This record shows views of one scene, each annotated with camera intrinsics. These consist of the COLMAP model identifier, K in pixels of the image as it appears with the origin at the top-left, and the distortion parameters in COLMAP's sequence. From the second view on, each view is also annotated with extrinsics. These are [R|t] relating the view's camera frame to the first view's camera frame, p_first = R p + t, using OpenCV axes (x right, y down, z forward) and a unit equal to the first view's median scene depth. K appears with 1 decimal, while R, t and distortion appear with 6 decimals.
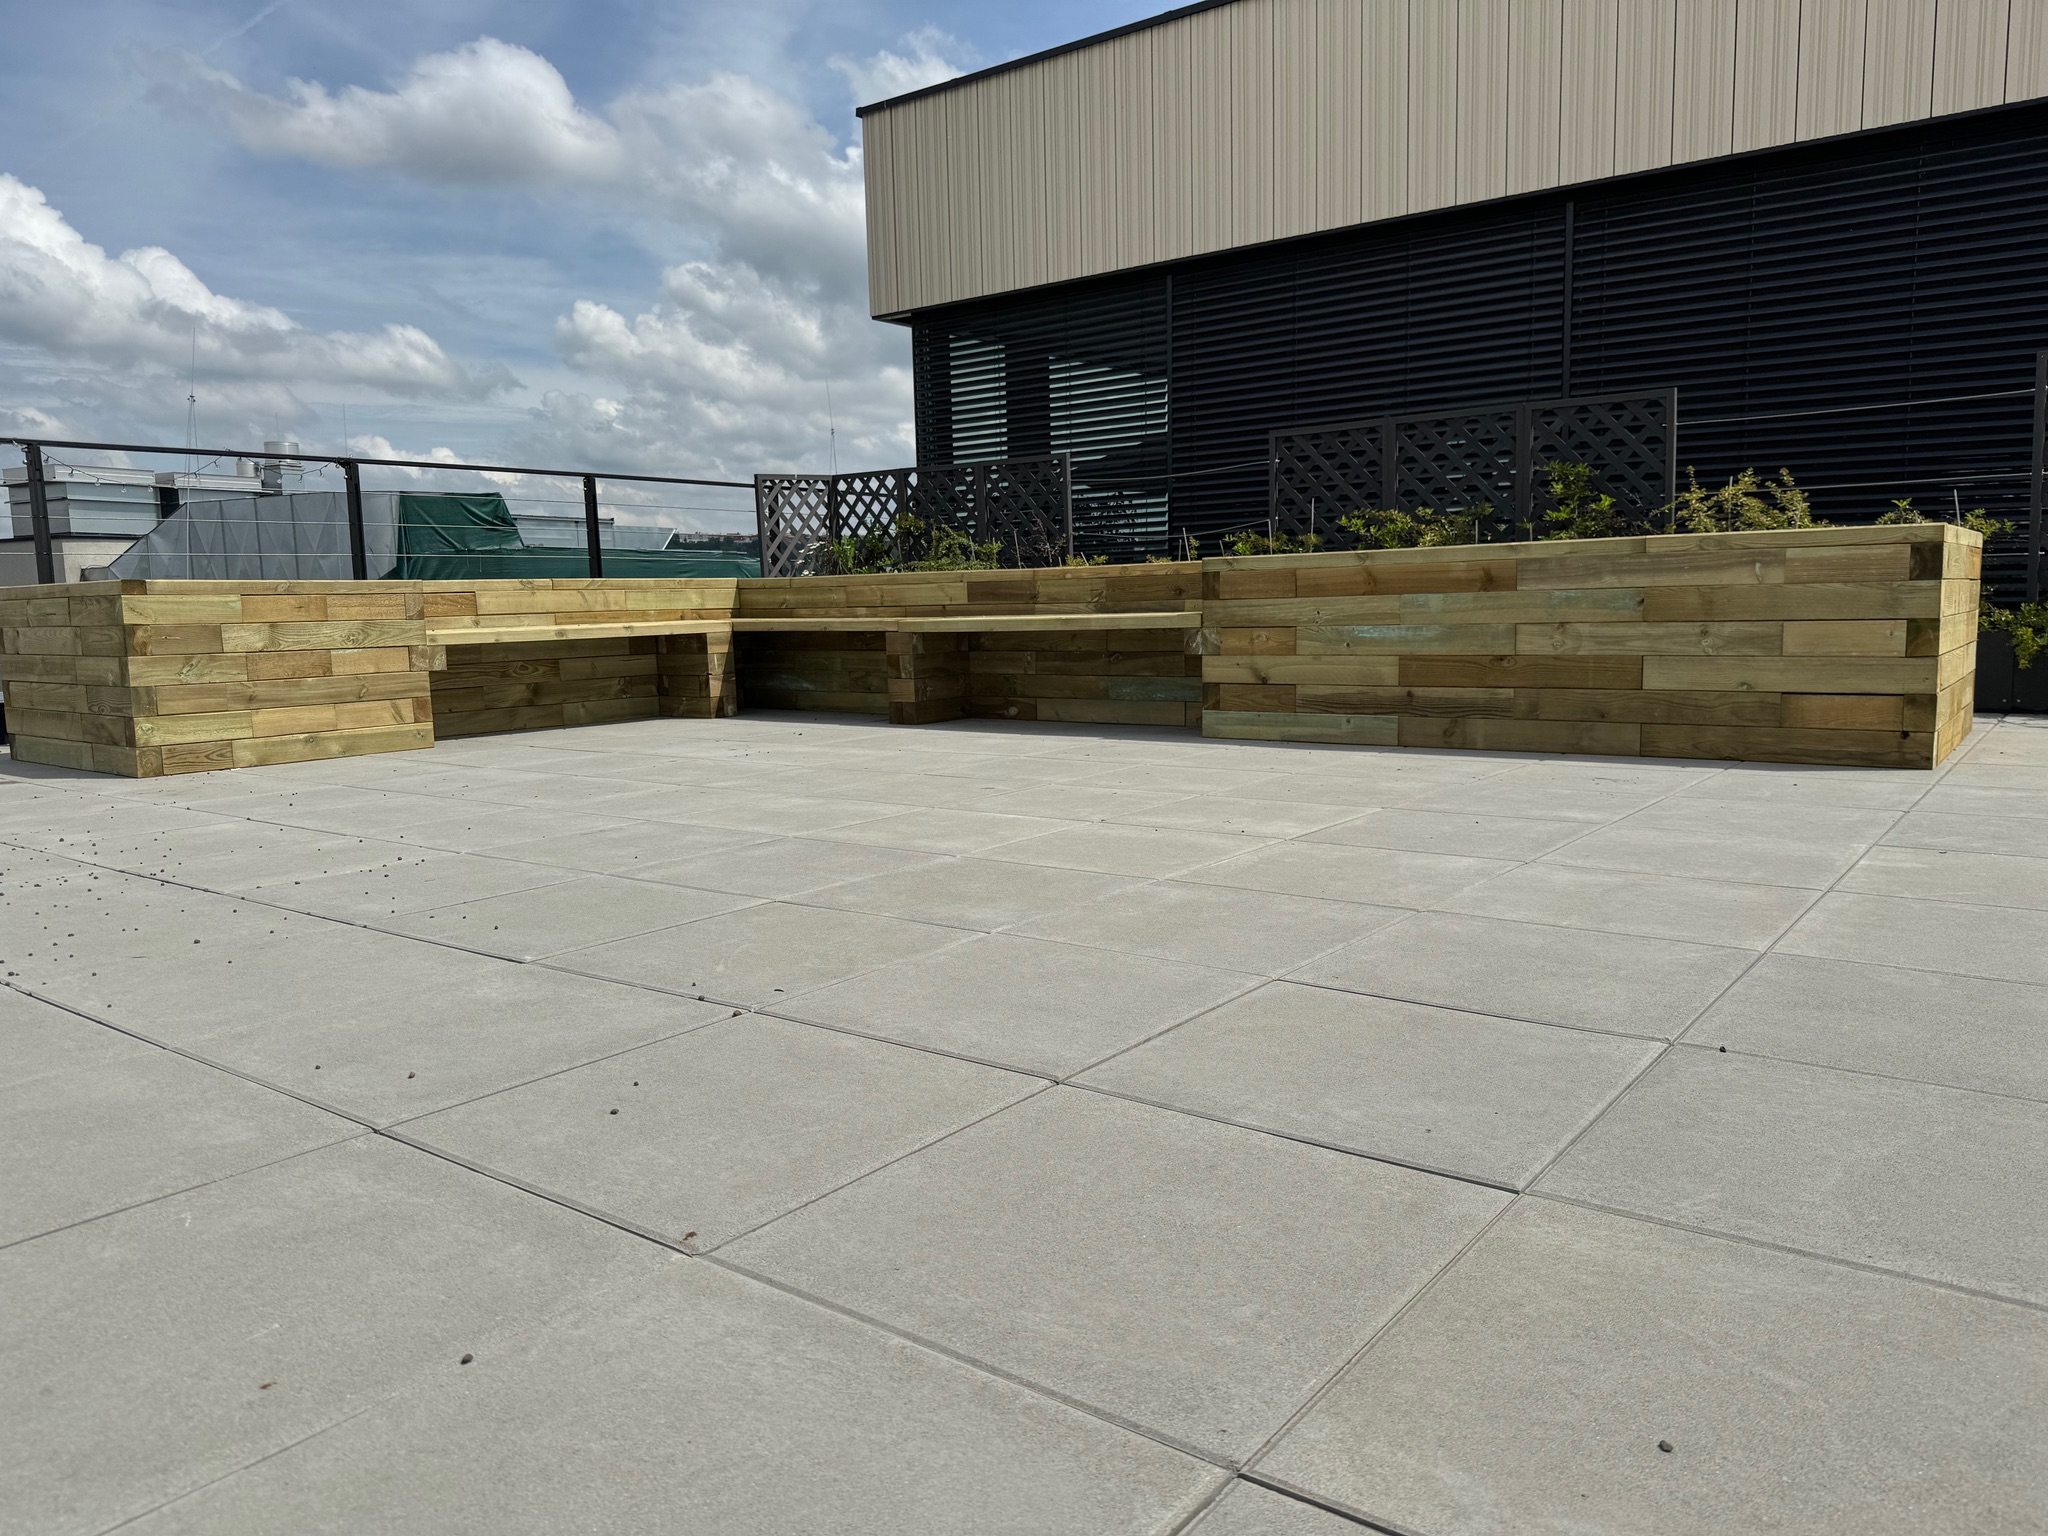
lens RADIAL K [[1409.4, 0, 1037.8], [0, 1409.4, 798.7], [0, 0, 1]] dist [0.113635, -0.174332]
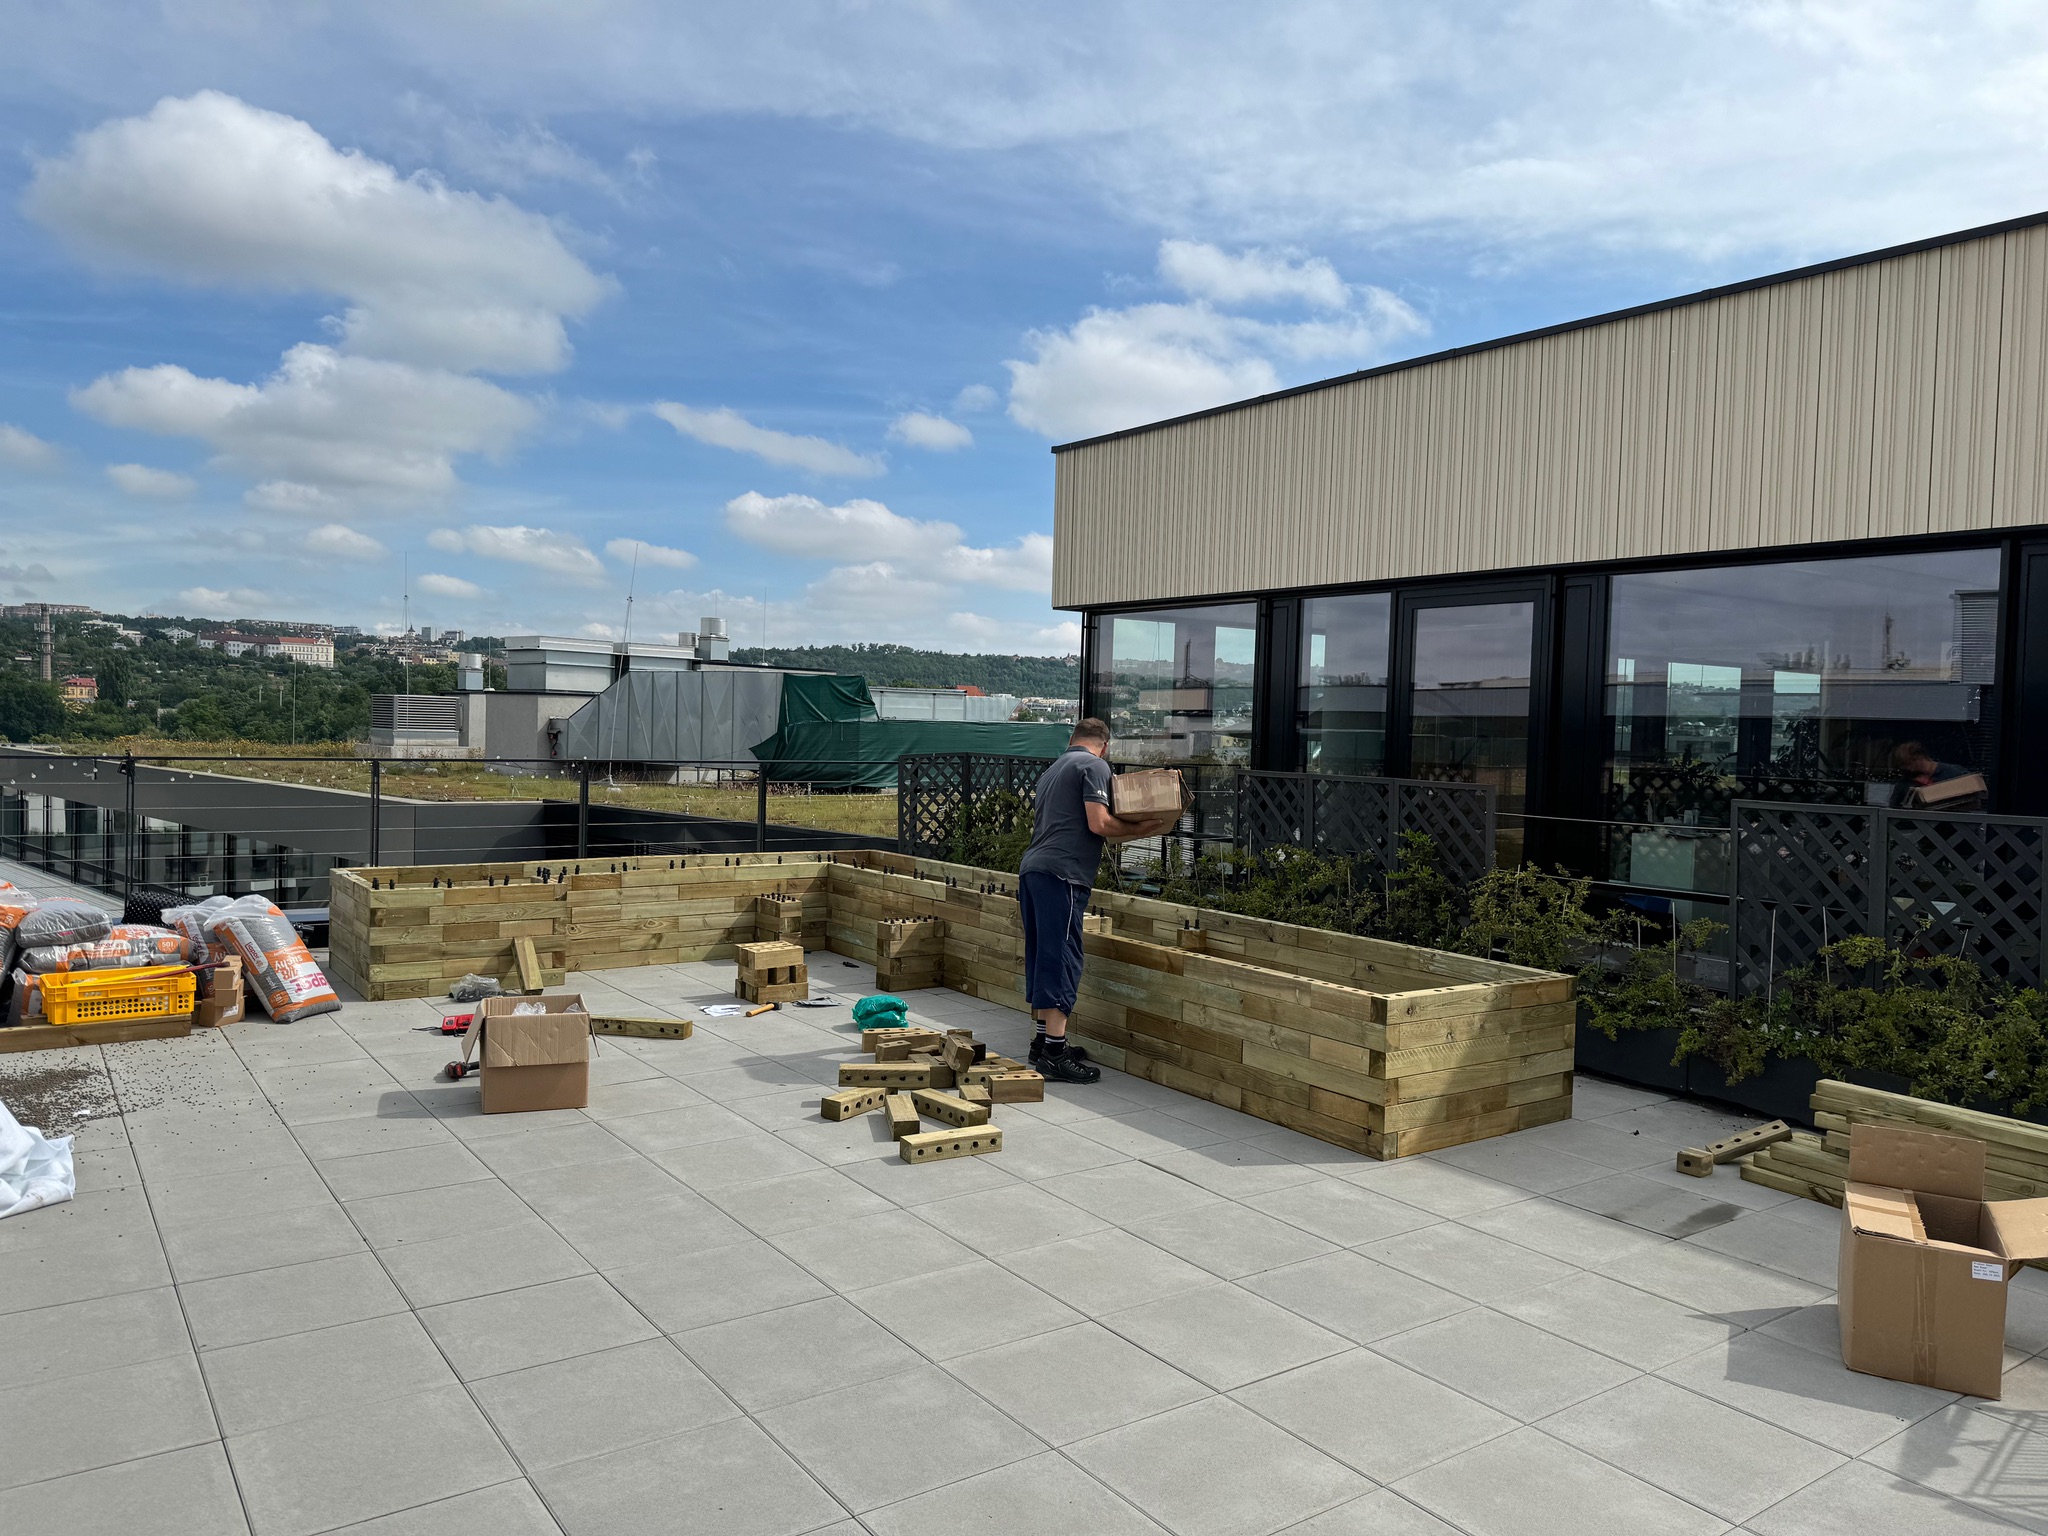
lens RADIAL K [[1415.3, 0, 1038.3], [0, 1415.3, 767.5], [0, 0, 1]] dist [0.123205, -0.167869]
pose [[0.955922, 0.061564, -0.287095, 0.486332], [-0.092904, 0.990955, -0.096837, -0.166509], [0.278537, 0.119241, 0.952995, -0.333321]]
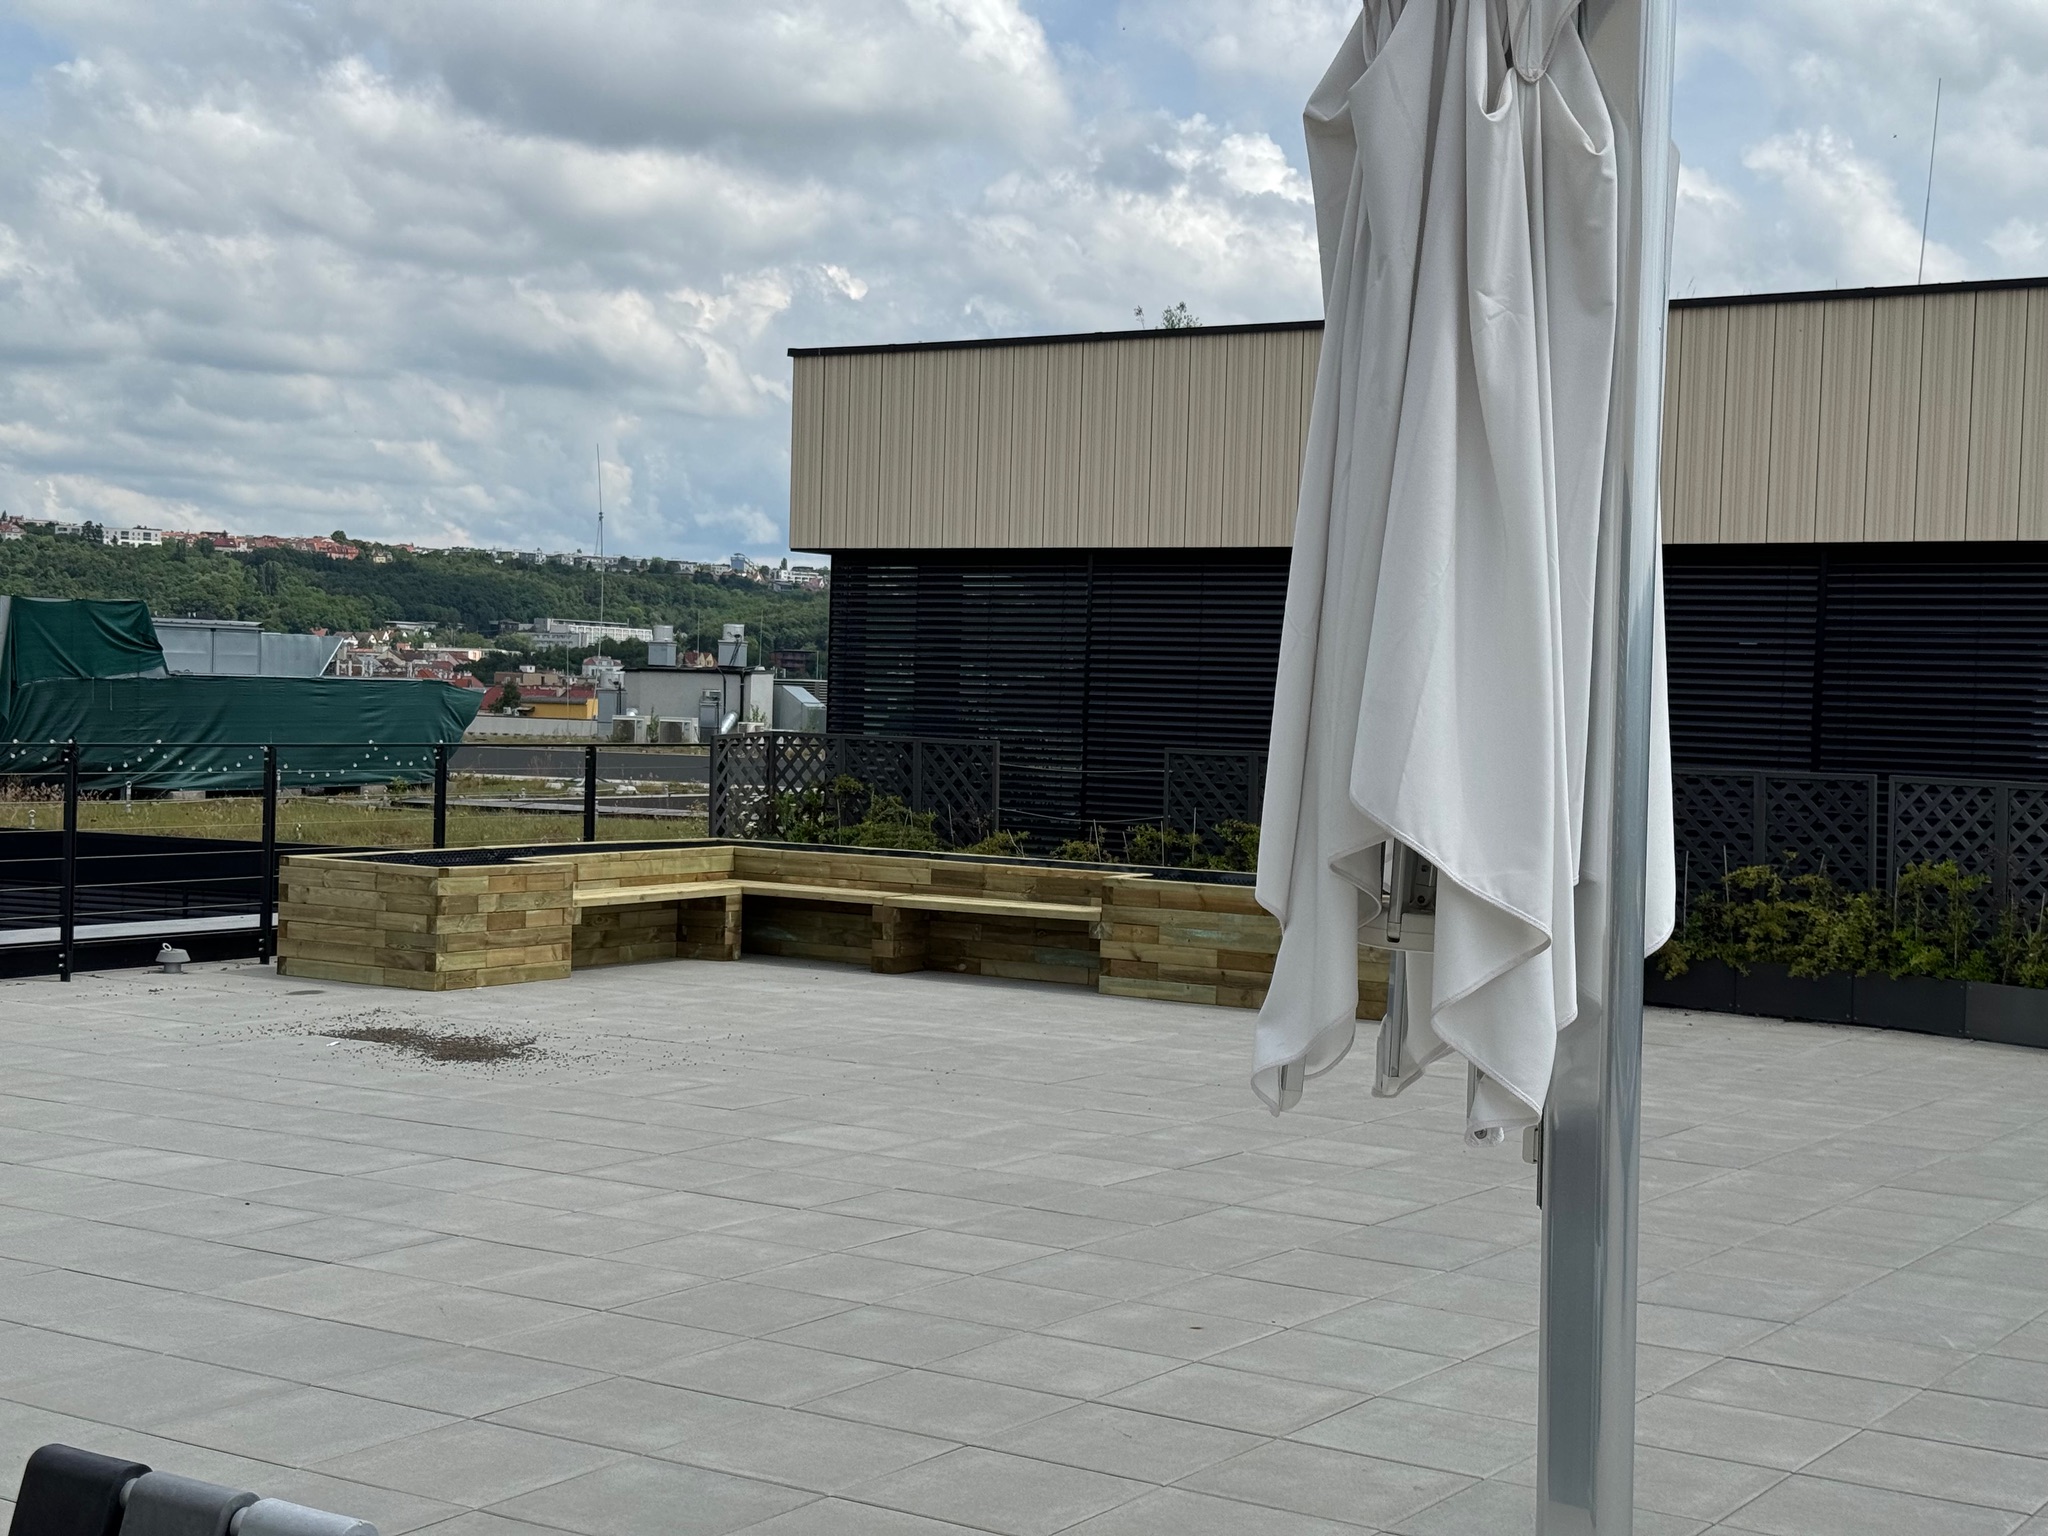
lens RADIAL K [[2834.8, 0, 1024.0], [0, 2834.8, 768.0], [0, 0, 1]] dist [0.159474, -0.010115]
pose [[0.996002, 0.050962, 0.073367, -0.191897], [-0.042217, 0.992333, -0.116157, 0.071090], [-0.078724, 0.112596, 0.990517, -1.966623]]
